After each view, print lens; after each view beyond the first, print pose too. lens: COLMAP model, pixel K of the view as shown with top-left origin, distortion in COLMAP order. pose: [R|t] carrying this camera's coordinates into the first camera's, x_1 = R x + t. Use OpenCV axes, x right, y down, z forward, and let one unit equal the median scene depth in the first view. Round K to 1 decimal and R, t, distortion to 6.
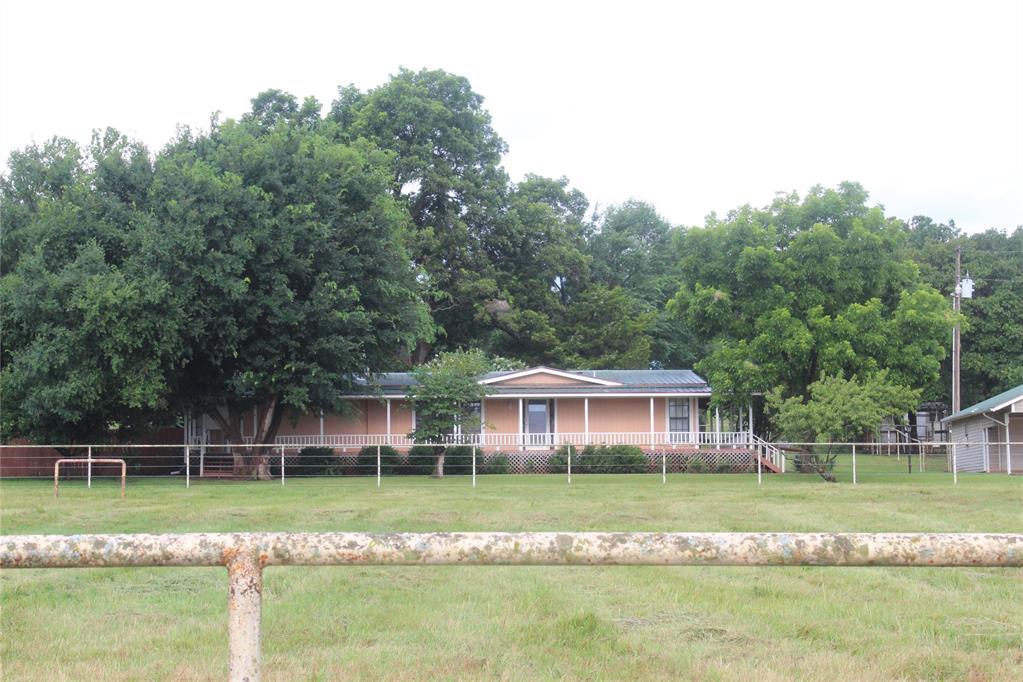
lens RADIAL K [[1443.0, 0, 511.5], [0, 1443.0, 341.0], [0, 0, 1]] dist [-0.001759, -0.042172]
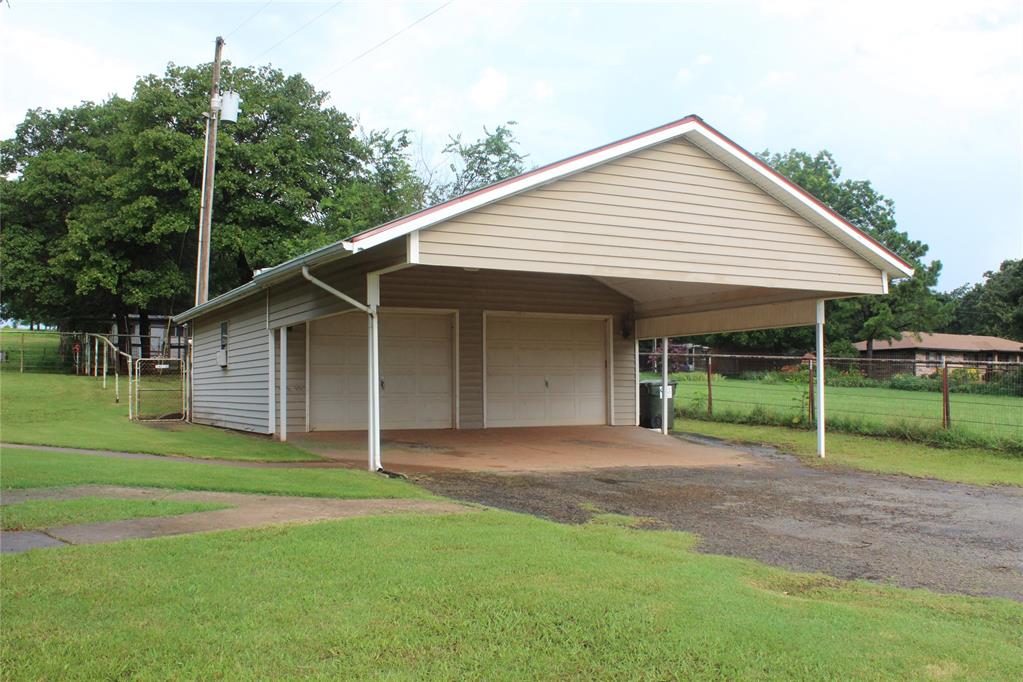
lens RADIAL K [[986.5, 0, 511.5], [0, 986.5, 341.0], [0, 0, 1]] dist [-0.000249, -0.000297]
pose [[0.818334, 0.036904, 0.573557, 0.163961], [-0.067356, 0.997218, 0.031938, 0.037478], [-0.570783, -0.064769, 0.818543, 0.539097]]
